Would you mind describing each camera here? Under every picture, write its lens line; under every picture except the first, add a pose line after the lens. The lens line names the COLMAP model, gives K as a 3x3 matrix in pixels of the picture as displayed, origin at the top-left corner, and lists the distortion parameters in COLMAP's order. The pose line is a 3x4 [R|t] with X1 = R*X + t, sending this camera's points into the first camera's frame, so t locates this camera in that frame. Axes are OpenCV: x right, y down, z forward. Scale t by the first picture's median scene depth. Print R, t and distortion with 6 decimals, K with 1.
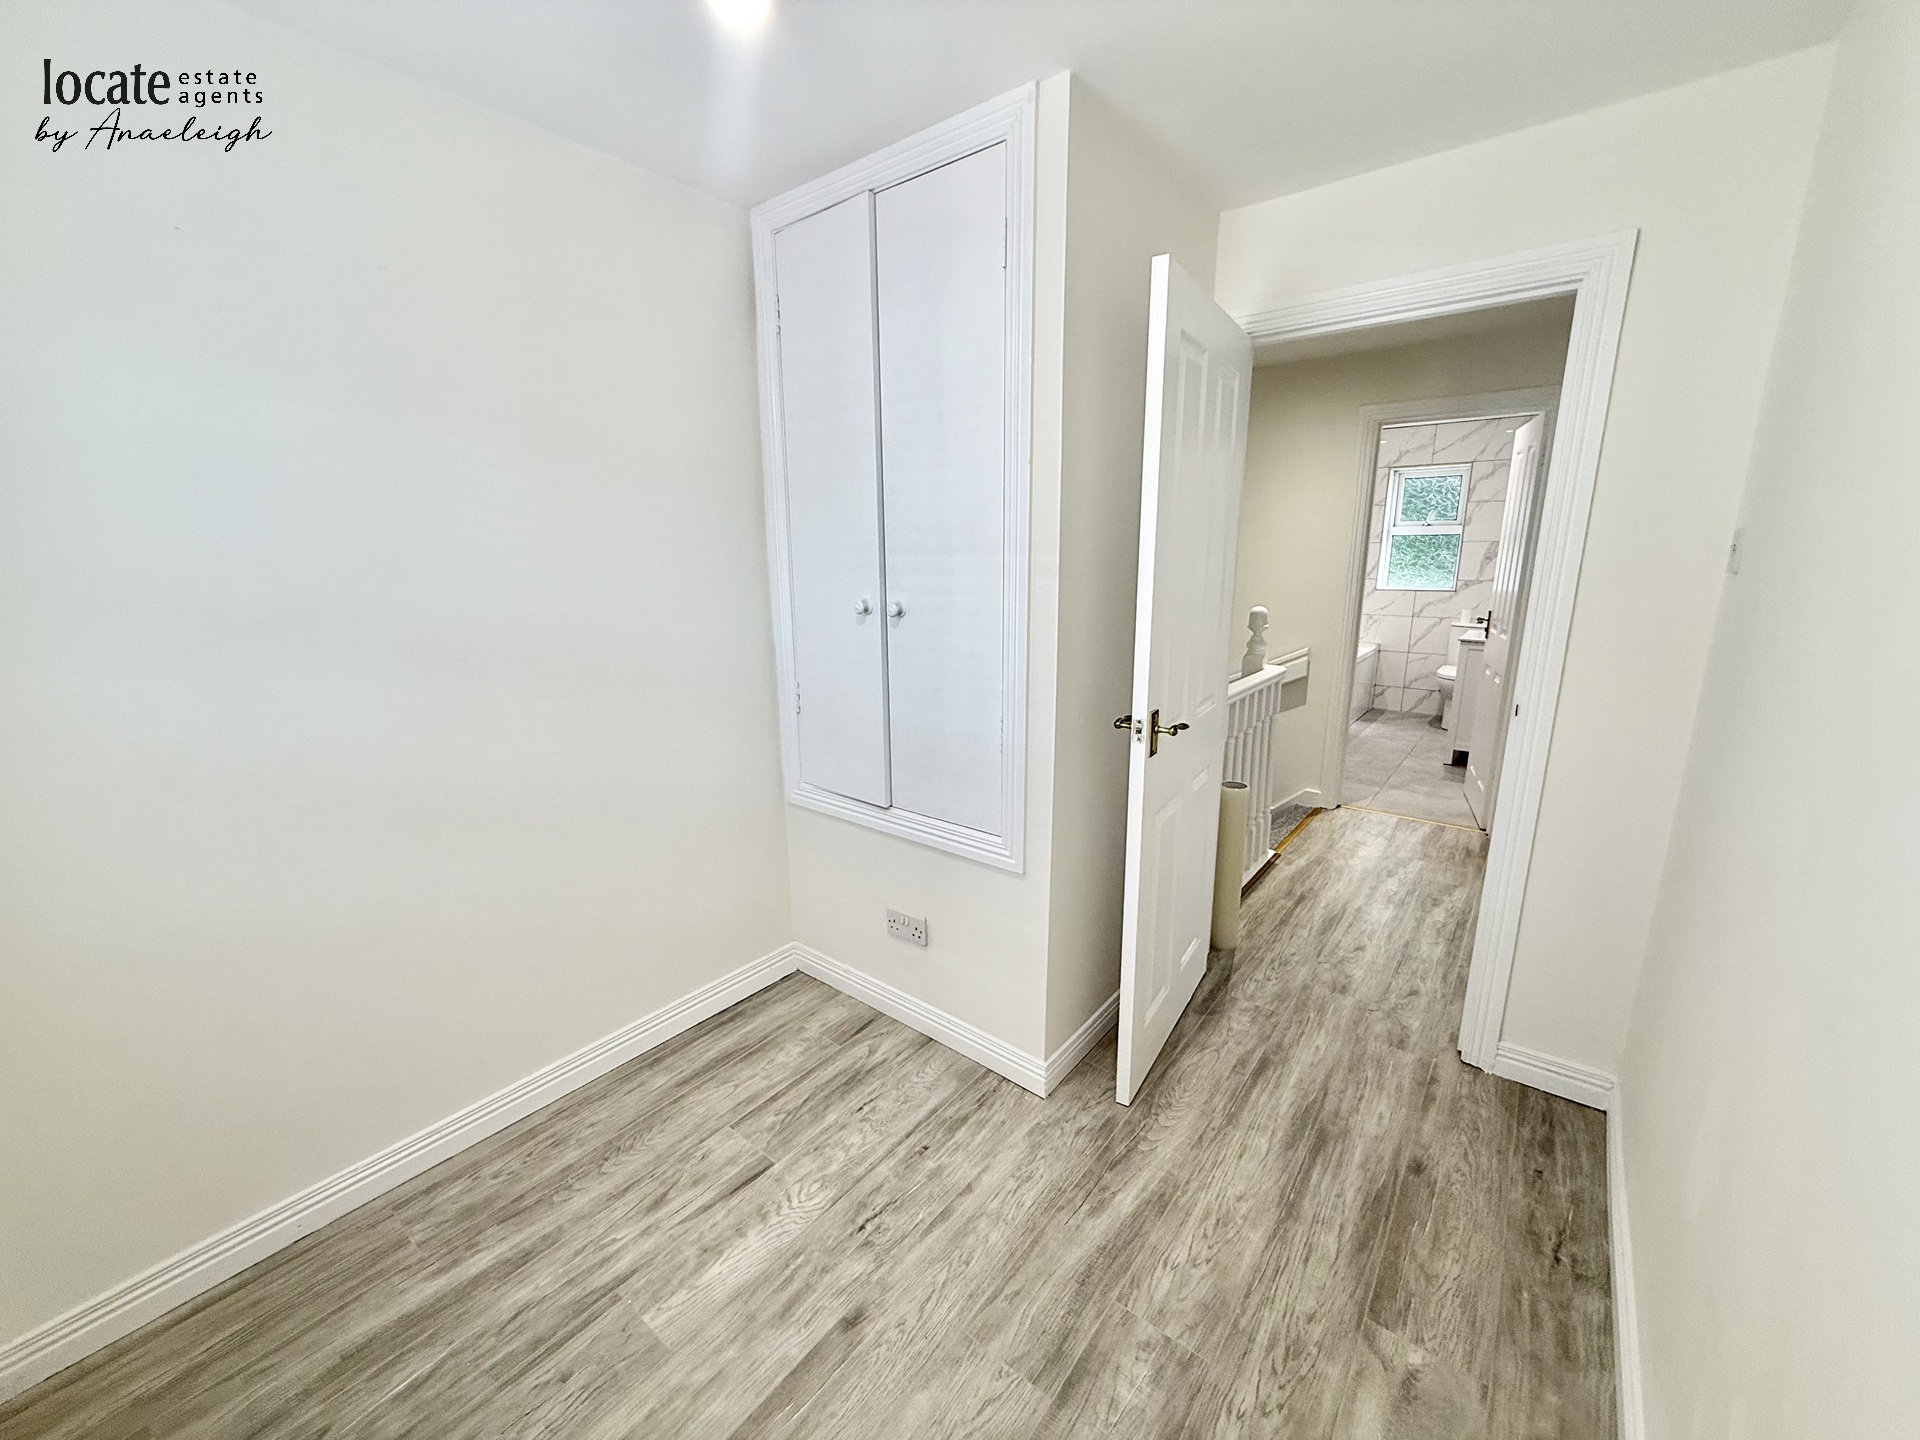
lens RADIAL K [[763.1, 0, 955.1], [0, 763.1, 723.9], [0, 0, 1]] dist [0.000544, -0.000111]
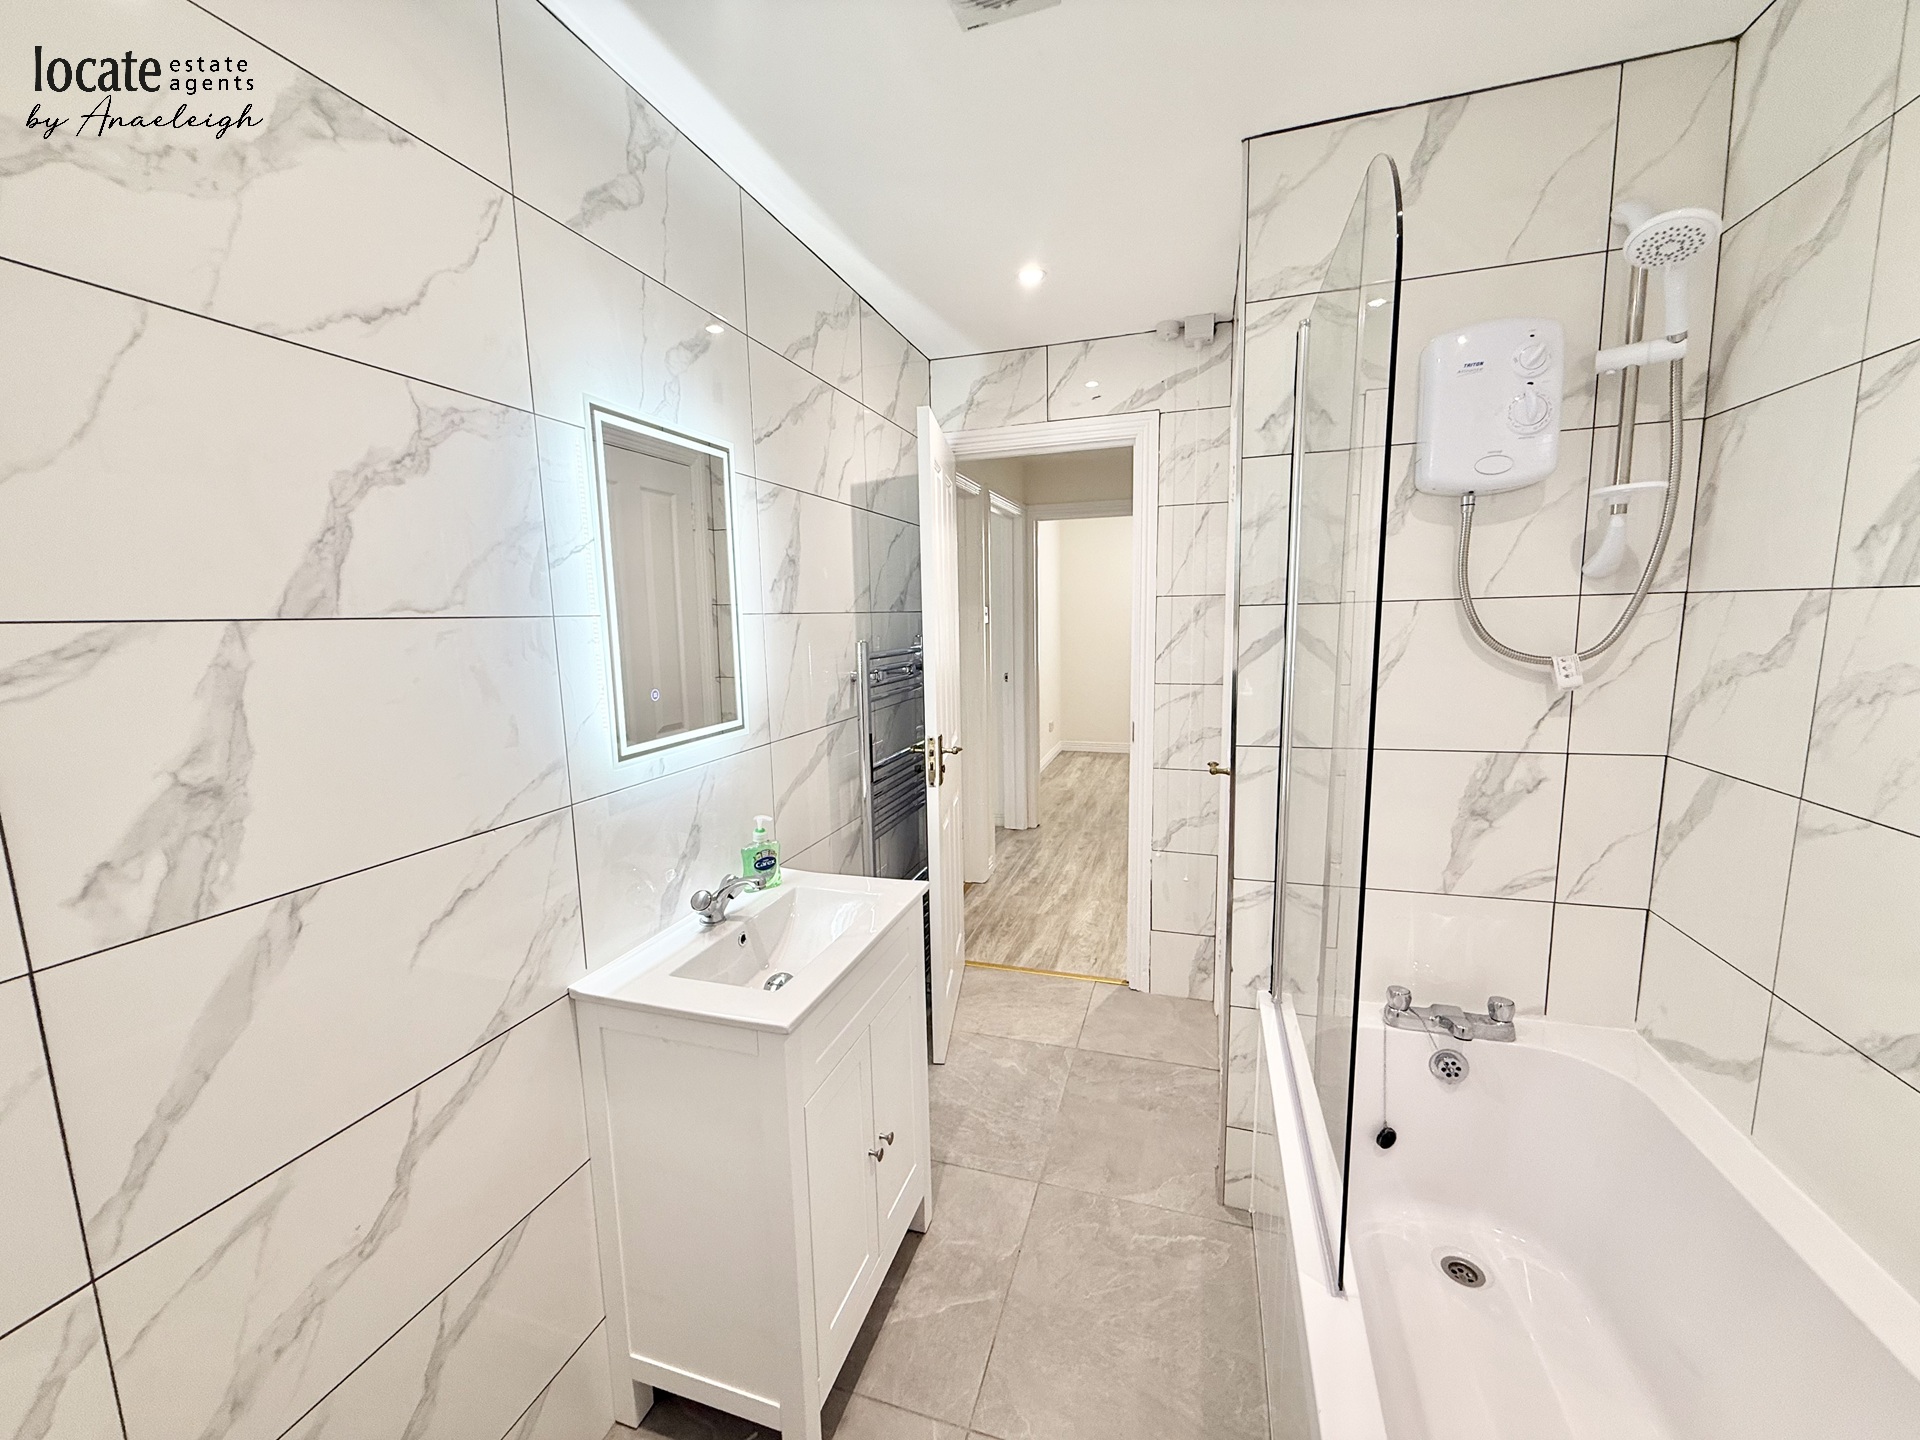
lens RADIAL K [[763.1, 0, 946.6], [0, 763.1, 714.9], [0, 0, 1]] dist [0.000544, -0.000111]
pose [[-0.938735, 0.068589, -0.337745, 0.612526], [-0.054180, 0.938440, 0.341167, -0.243741], [0.340353, 0.338564, -0.877231, 1.026528]]
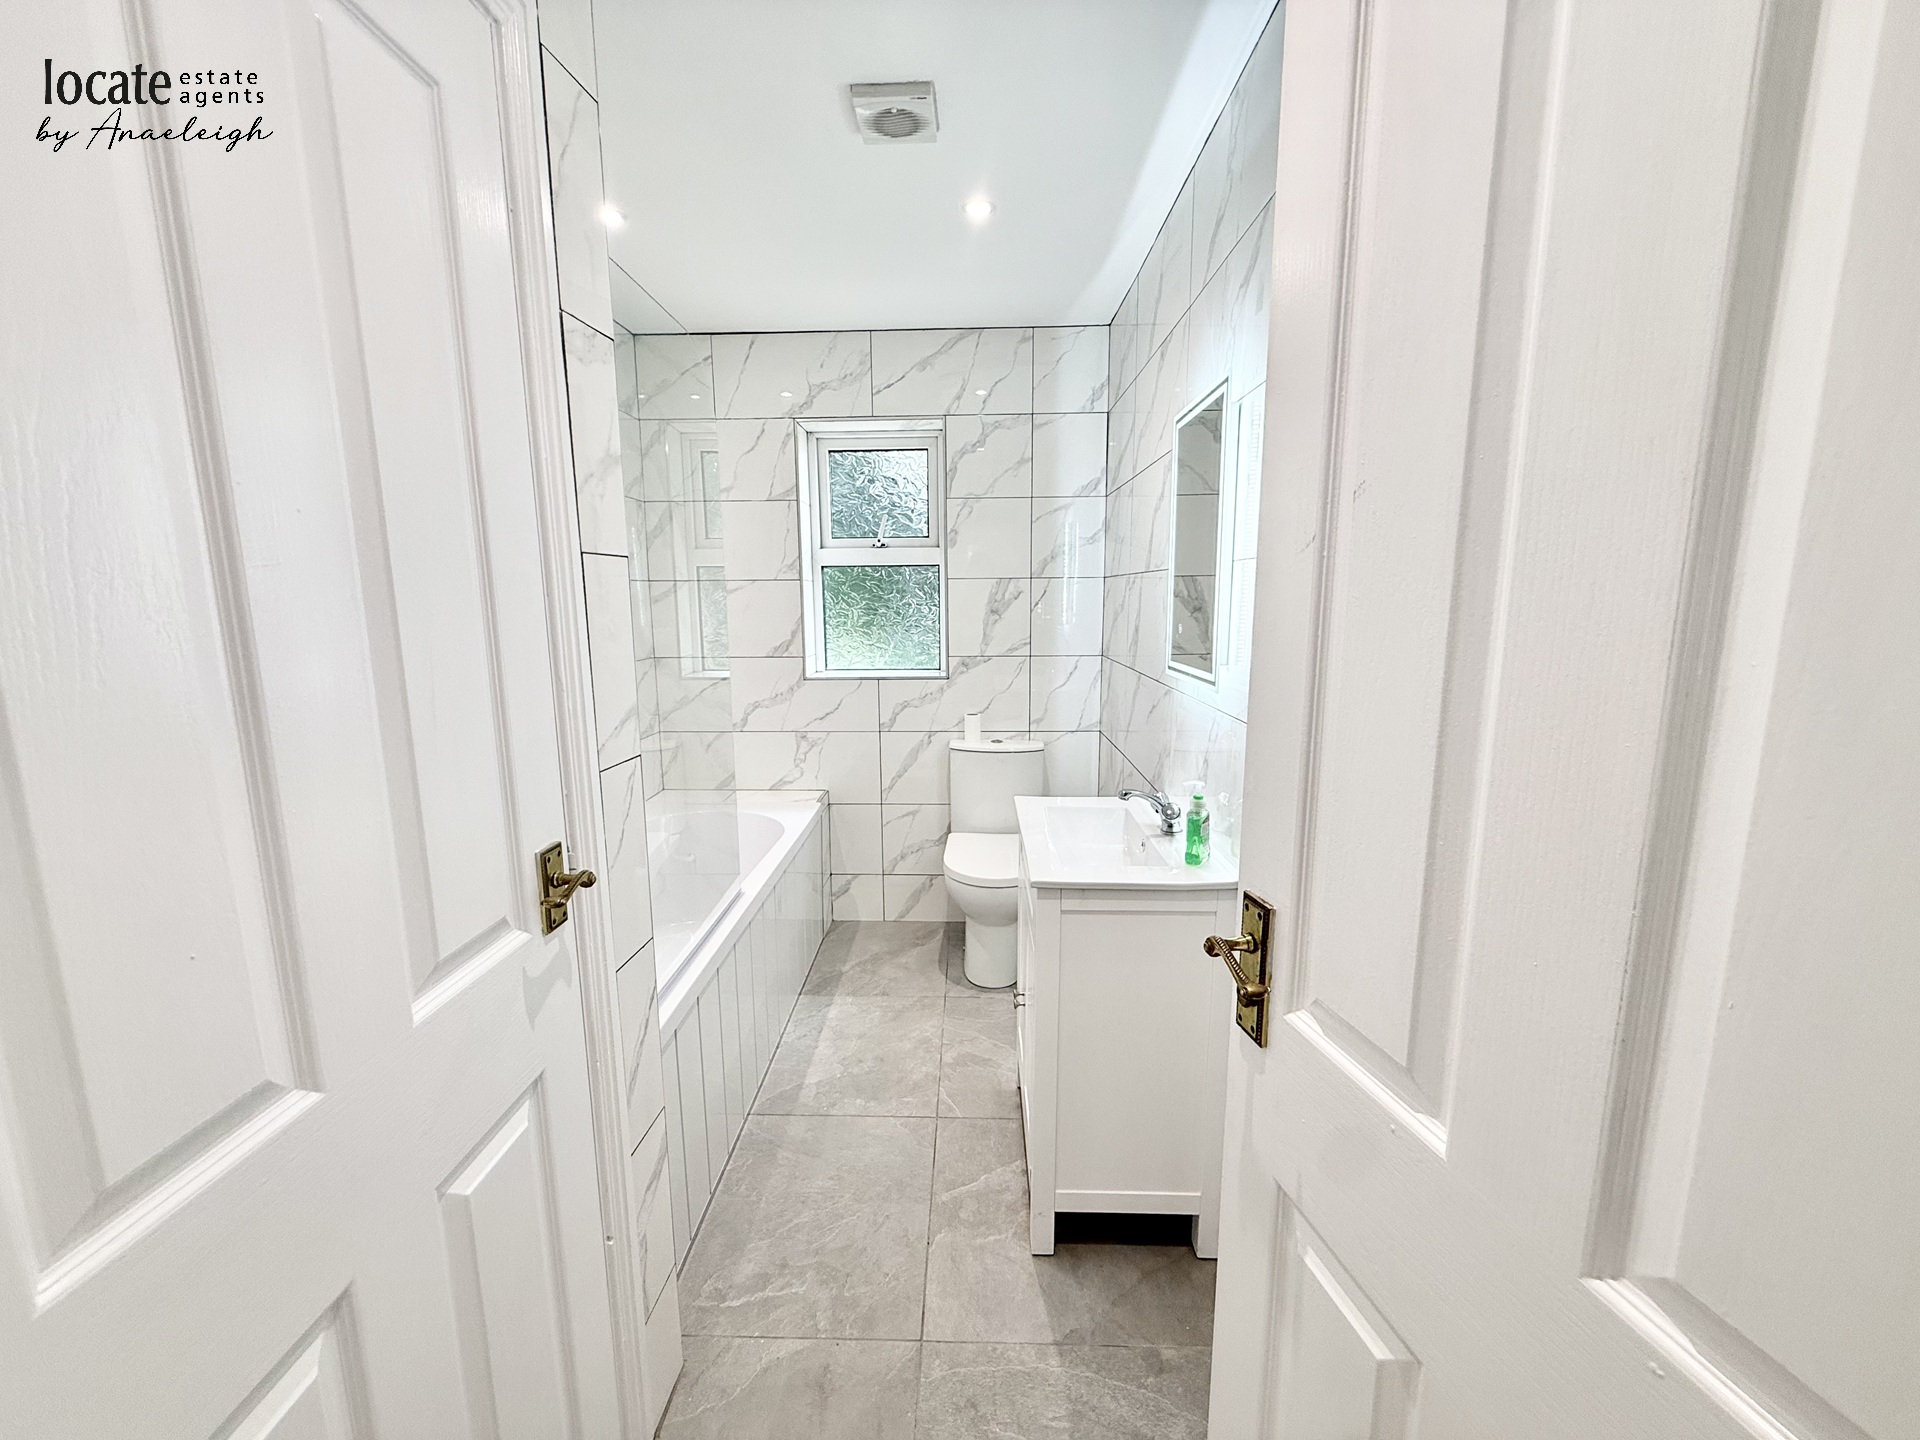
lens RADIAL K [[763.1, 0, 948.5], [0, 763.1, 720.1], [0, 0, 1]] dist [0.000544, -0.000111]
pose [[0.803360, -0.095424, 0.587798, 0.374144], [0.135545, 0.990469, -0.024459, -0.138647], [-0.579862, 0.099322, 0.808638, 0.621445]]
